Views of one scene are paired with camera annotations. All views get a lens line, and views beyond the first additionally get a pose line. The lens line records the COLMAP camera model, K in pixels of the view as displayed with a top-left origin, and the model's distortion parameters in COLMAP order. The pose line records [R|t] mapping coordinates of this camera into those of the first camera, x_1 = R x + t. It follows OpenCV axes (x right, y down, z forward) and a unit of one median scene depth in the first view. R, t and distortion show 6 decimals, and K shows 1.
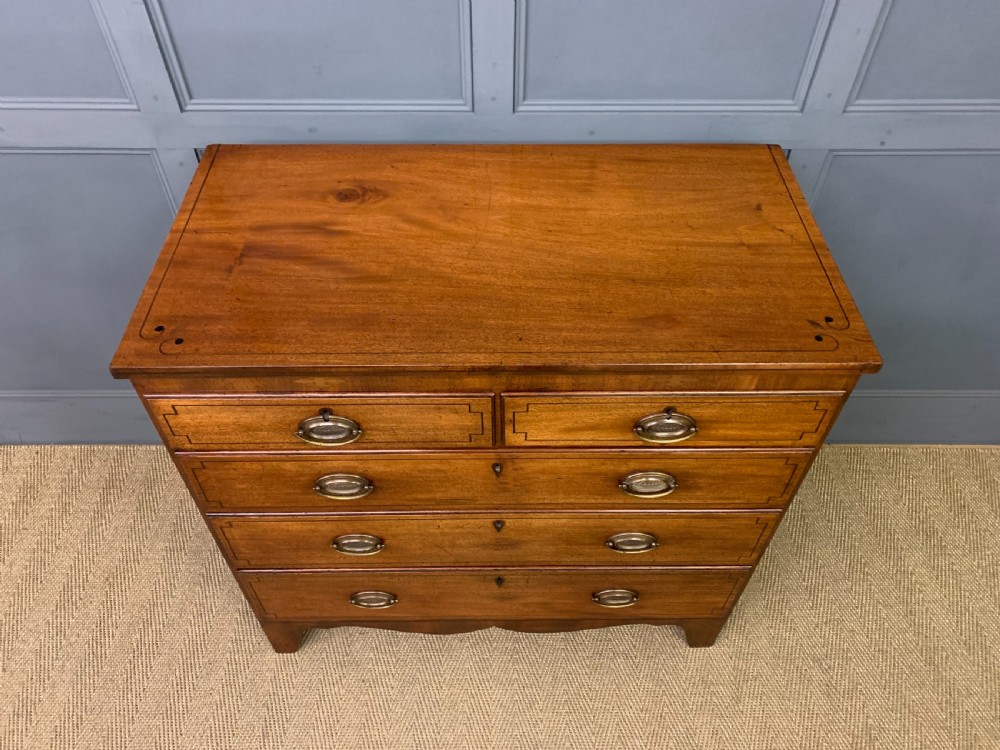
lens RADIAL K [[780.3, 0, 500.0], [0, 780.3, 375.0], [0, 0, 1]] dist [0.035361, -0.013545]
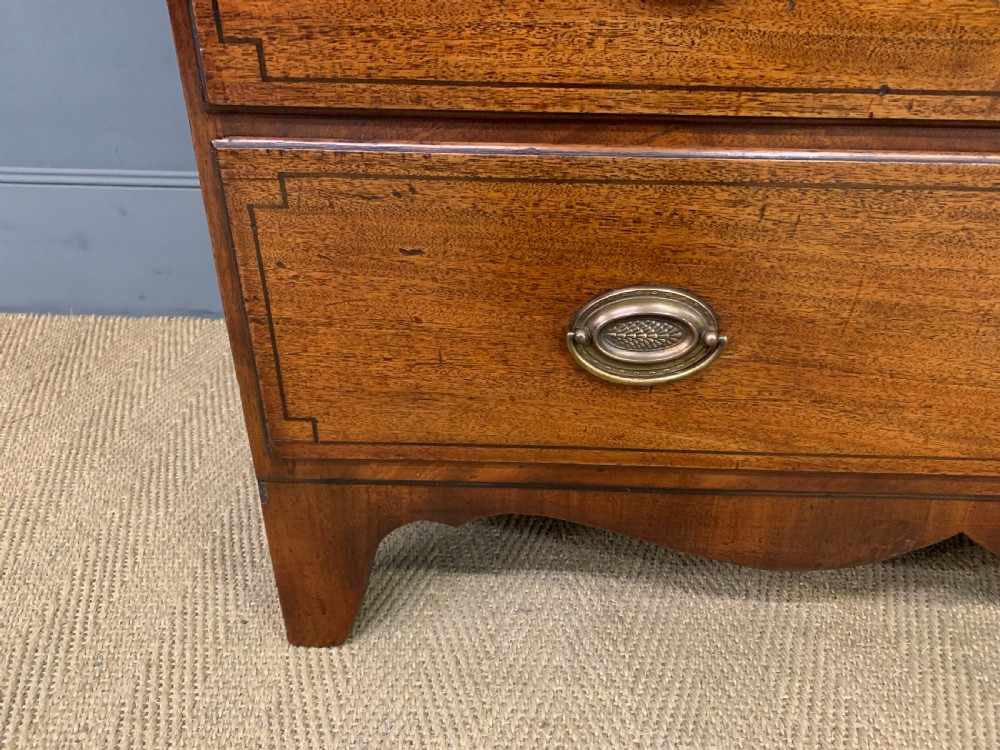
lens RADIAL K [[764.1, 0, 502.0], [0, 764.1, 371.2], [0, 0, 1]] dist [0.089294, -0.095013]
pose [[0.999503, 0.021478, -0.023071, -0.259426], [-0.027883, 0.943801, -0.329335, 0.494405], [0.014701, 0.329814, 0.943931, 0.891312]]
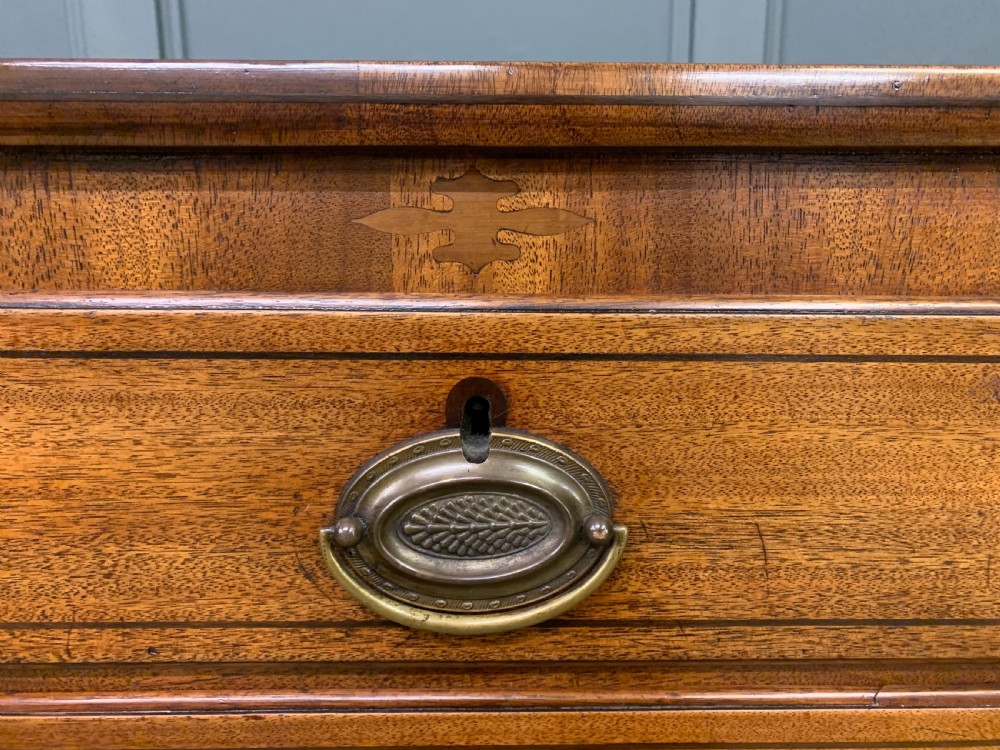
lens RADIAL K [[820.6, 0, 498.1], [0, 820.6, 373.1], [0, 0, 1]] dist [-0.001056, -0.008348]
pose [[0.999970, -0.007125, 0.002973, -0.193448], [0.007505, 0.806687, -0.590932, 0.154261], [0.001812, 0.590936, 0.806716, 0.719778]]
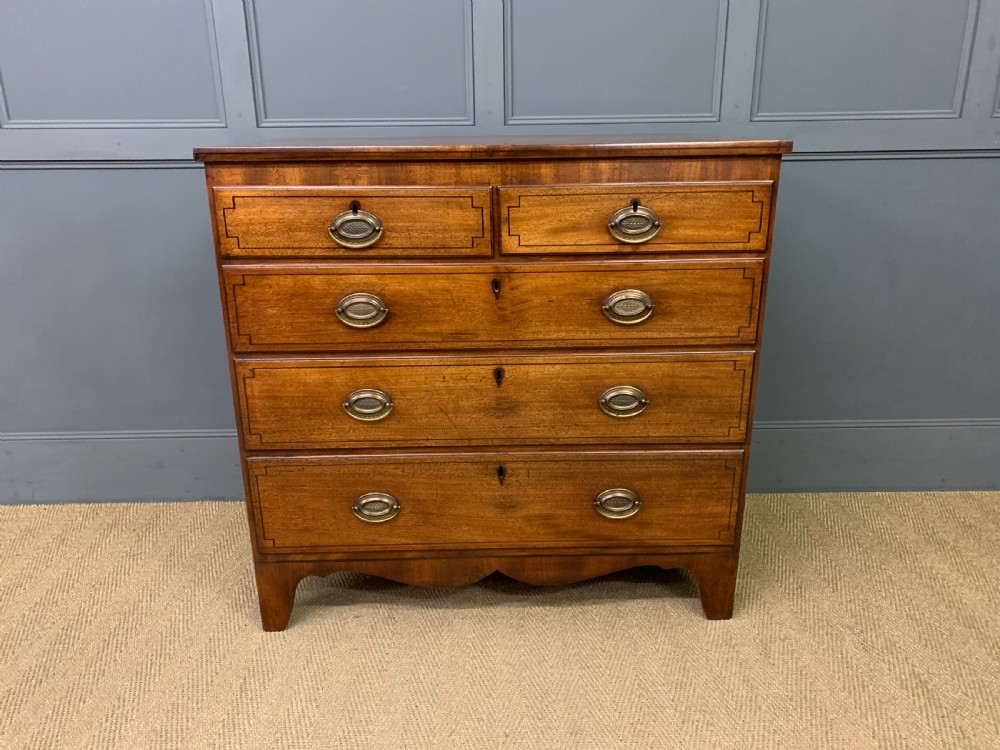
lens RADIAL K [[777.4, 0, 498.0], [0, 777.4, 372.6], [0, 0, 1]] dist [0.081307, -0.090265]
pose [[0.999822, -0.018786, 0.001935, -0.005078], [0.017194, 0.863083, -0.504770, 0.797630], [0.007813, 0.504713, 0.863252, 0.062837]]
